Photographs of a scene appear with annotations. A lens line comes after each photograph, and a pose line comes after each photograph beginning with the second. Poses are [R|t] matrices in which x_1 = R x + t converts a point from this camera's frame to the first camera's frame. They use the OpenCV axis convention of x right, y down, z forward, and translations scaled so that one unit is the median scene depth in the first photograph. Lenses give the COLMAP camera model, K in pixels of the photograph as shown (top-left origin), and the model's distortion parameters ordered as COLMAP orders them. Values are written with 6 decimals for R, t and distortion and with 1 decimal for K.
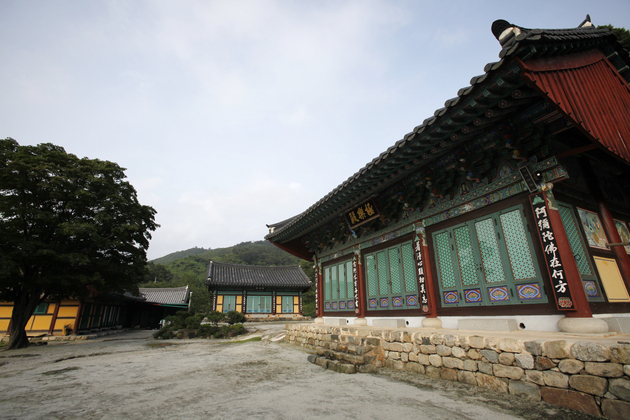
lens RADIAL K [[284.6, 0, 315.0], [0, 284.6, 210.0], [0, 0, 1]] dist [-0.069512, 0.027456]
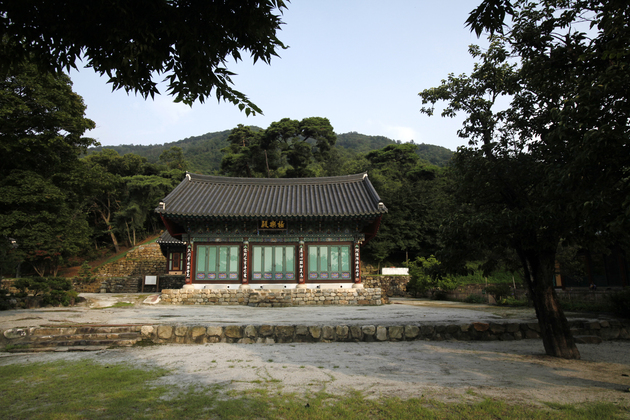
lens RADIAL K [[409.0, 0, 315.0], [0, 409.0, 210.0], [0, 0, 1]] dist [-0.061859, 0.000221]
pose [[0.404595, 0.190907, 0.894347, -2.251555], [-0.313130, 0.947772, -0.060654, 0.001930], [-0.859216, -0.255506, 0.443243, -0.311737]]
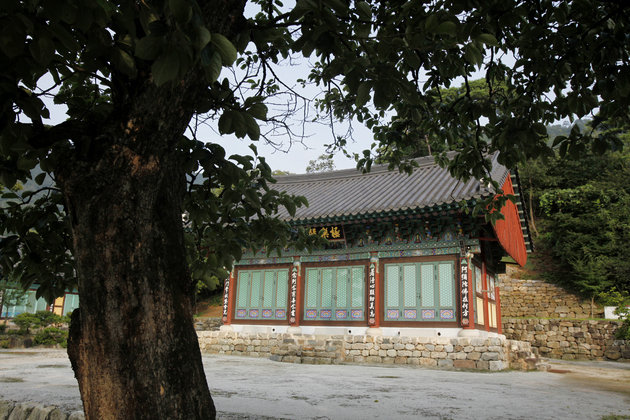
lens RADIAL K [[505.6, 0, 315.0], [0, 505.6, 210.0], [0, 0, 1]] dist [-0.003770, 0.011704]
pose [[0.814366, 0.181211, 0.551335, -1.115971], [-0.238076, 0.970699, 0.032612, -0.150308], [-0.529270, -0.157818, 0.833646, -0.686326]]
